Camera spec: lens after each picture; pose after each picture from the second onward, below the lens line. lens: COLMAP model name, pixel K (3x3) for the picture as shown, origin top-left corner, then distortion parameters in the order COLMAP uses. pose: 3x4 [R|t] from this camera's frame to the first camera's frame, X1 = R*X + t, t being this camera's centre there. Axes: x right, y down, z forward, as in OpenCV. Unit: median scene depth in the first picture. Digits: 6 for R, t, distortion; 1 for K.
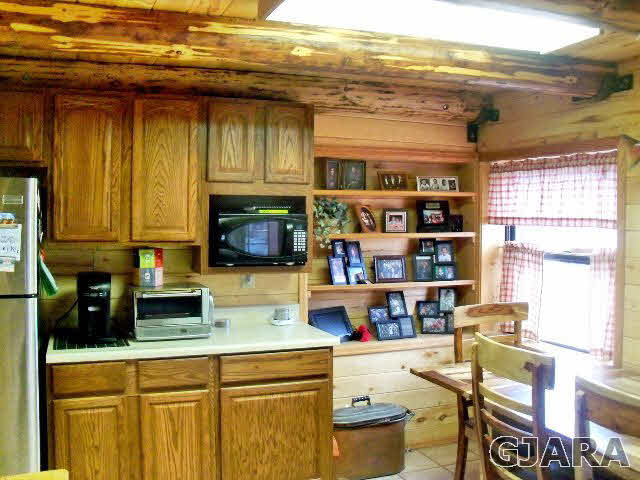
lens RADIAL K [[668.1, 0, 320.0], [0, 668.1, 240.0], [0, 0, 1]] dist [-0.256761, 0.250405]
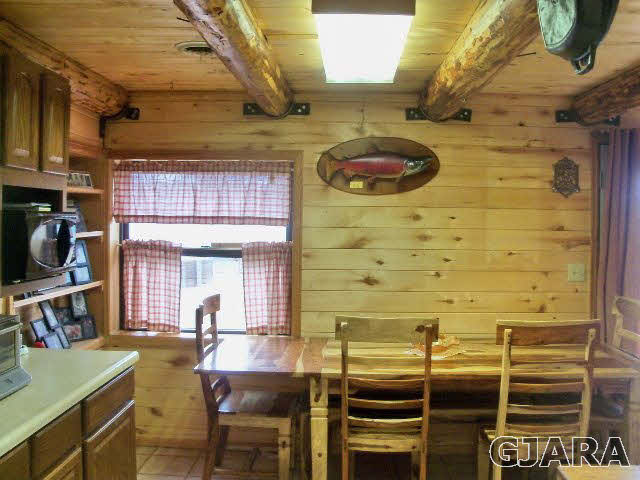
lens RADIAL K [[668.1, 0, 320.0], [0, 668.1, 240.0], [0, 0, 1]] dist [-0.256761, 0.250405]
pose [[0.401553, -0.029146, 0.915372, -0.639211], [0.020703, 0.999527, 0.022744, -0.016761], [-0.915602, 0.009819, 0.401967, 0.402488]]
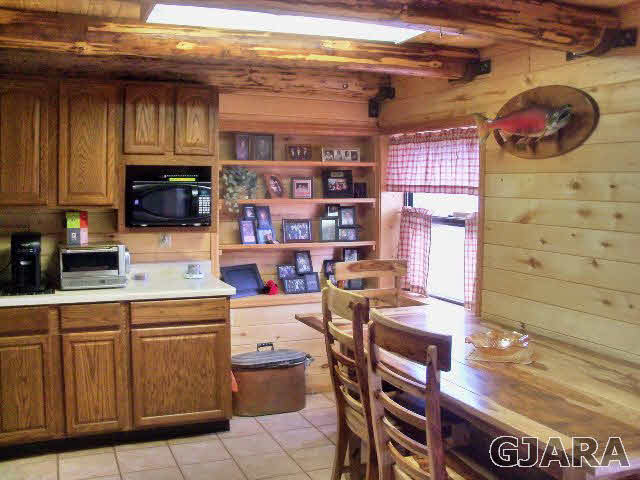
lens RADIAL K [[668.1, 0, 320.0], [0, 668.1, 240.0], [0, 0, 1]] dist [-0.256761, 0.250405]
pose [[0.999684, 0.002260, 0.025028, 0.141792], [-0.003412, 0.998931, 0.046090, 0.008618], [-0.024897, -0.046161, 0.998624, -0.153788]]
